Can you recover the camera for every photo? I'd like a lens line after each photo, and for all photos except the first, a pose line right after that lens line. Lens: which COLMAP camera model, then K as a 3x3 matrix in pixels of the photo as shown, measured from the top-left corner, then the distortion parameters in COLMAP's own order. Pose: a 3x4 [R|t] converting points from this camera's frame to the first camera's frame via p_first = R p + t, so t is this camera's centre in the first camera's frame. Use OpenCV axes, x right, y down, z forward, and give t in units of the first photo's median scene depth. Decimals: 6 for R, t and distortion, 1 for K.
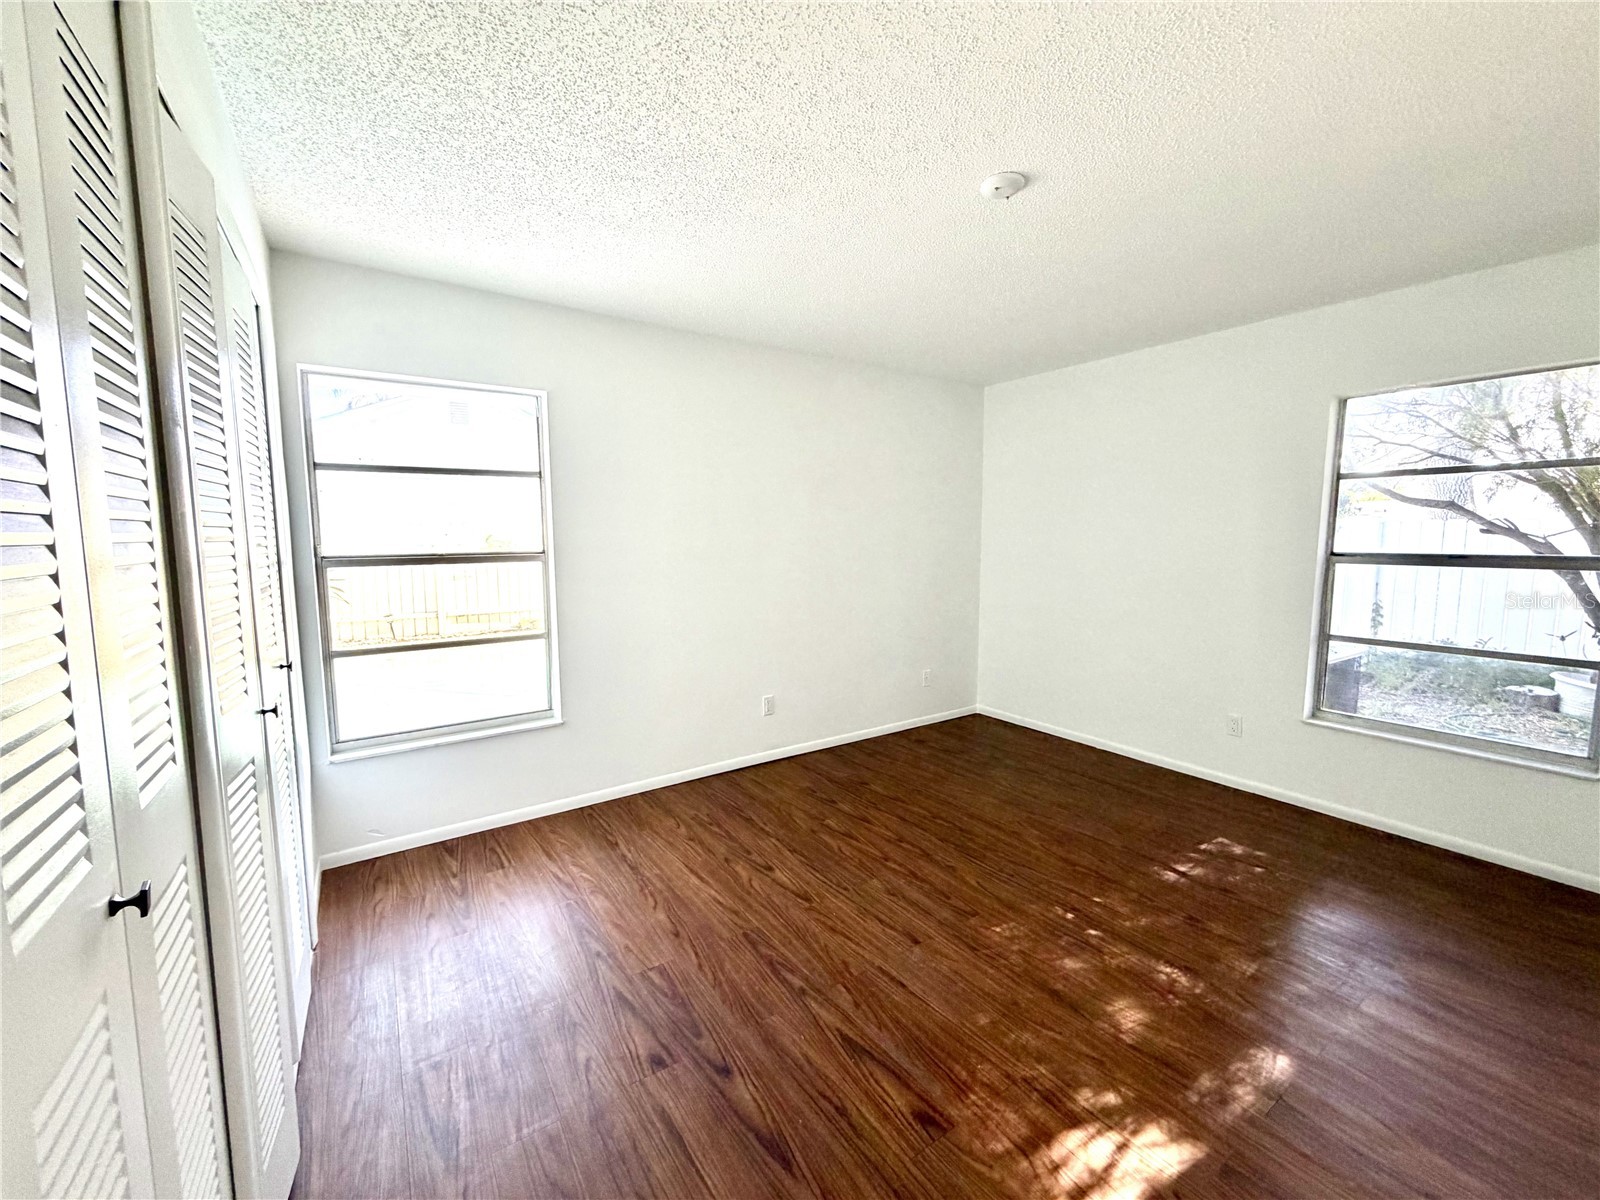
lens RADIAL K [[638.5, 0, 795.4], [0, 638.5, 598.9], [0, 0, 1]] dist [0.002235, 0.000176]
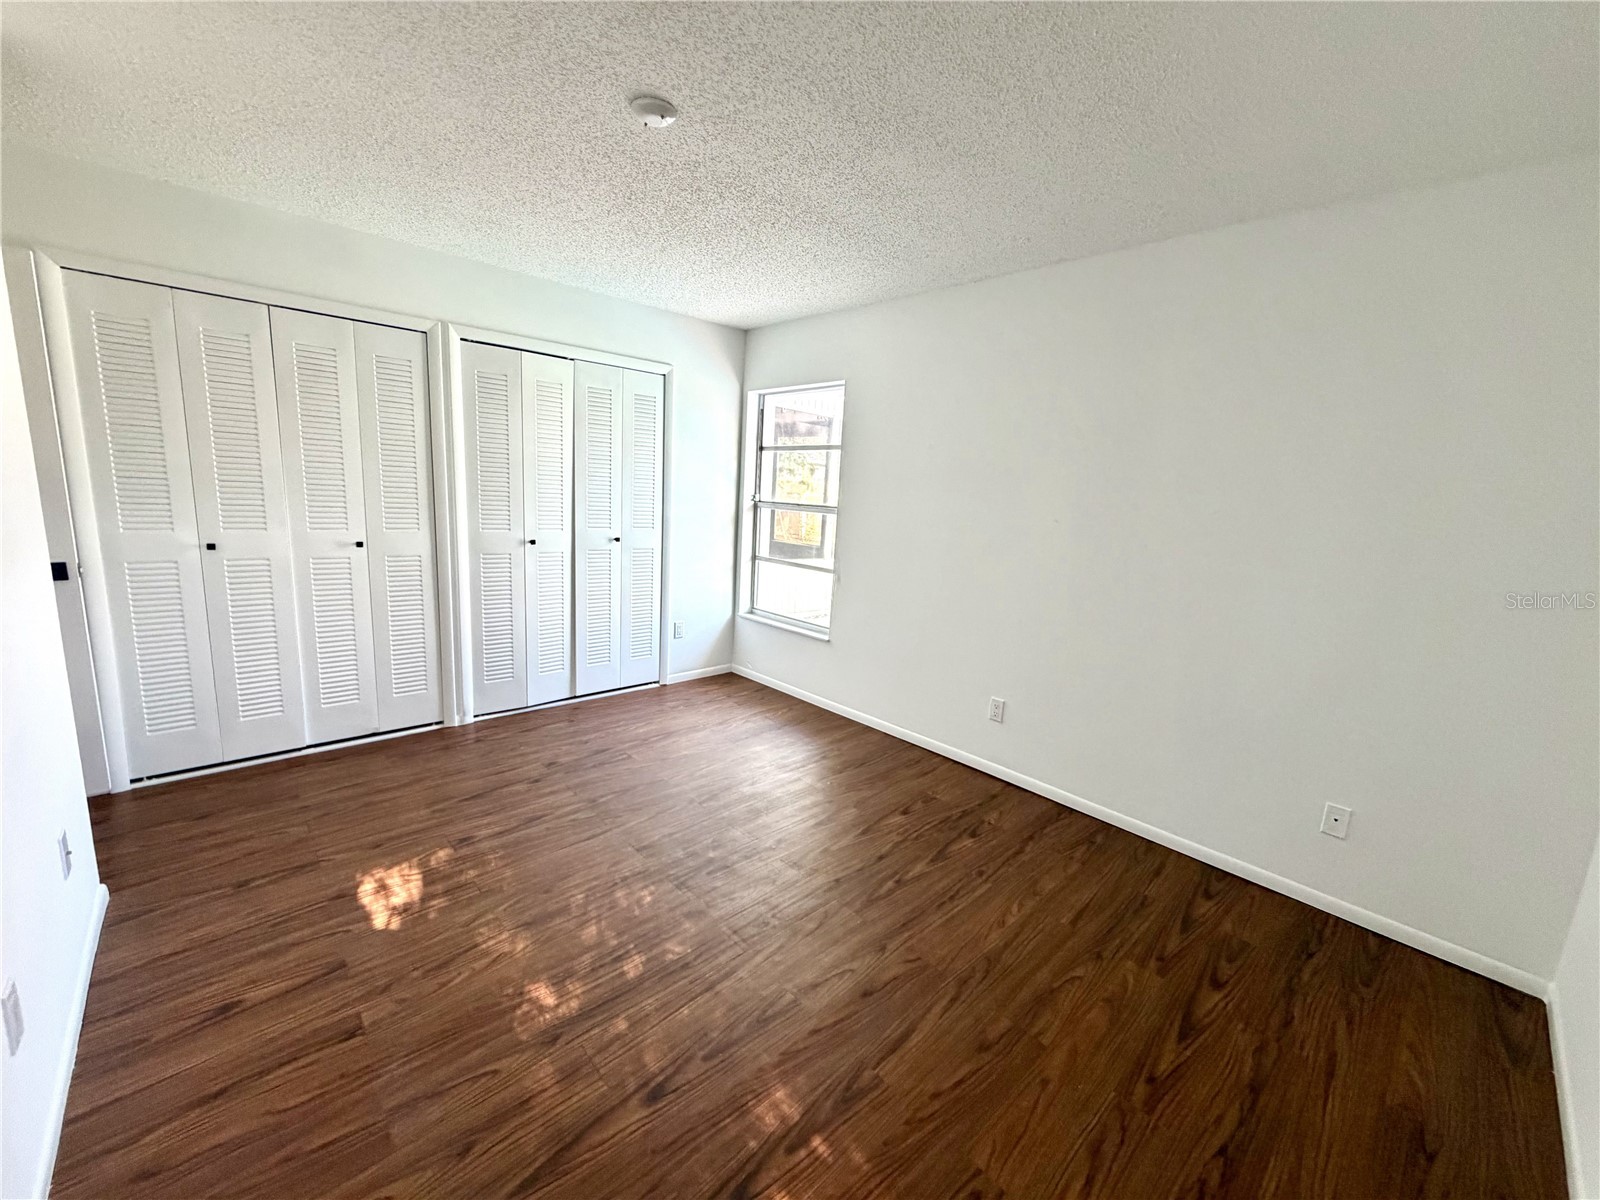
lens RADIAL K [[638.5, 0, 795.4], [0, 638.5, 598.9], [0, 0, 1]] dist [0.002235, 0.000176]
pose [[0.163993, 0.190949, -0.967804, 0.833810], [-0.159376, 0.973326, 0.165032, -0.087610], [0.973502, 0.127181, 0.190051, 0.662639]]
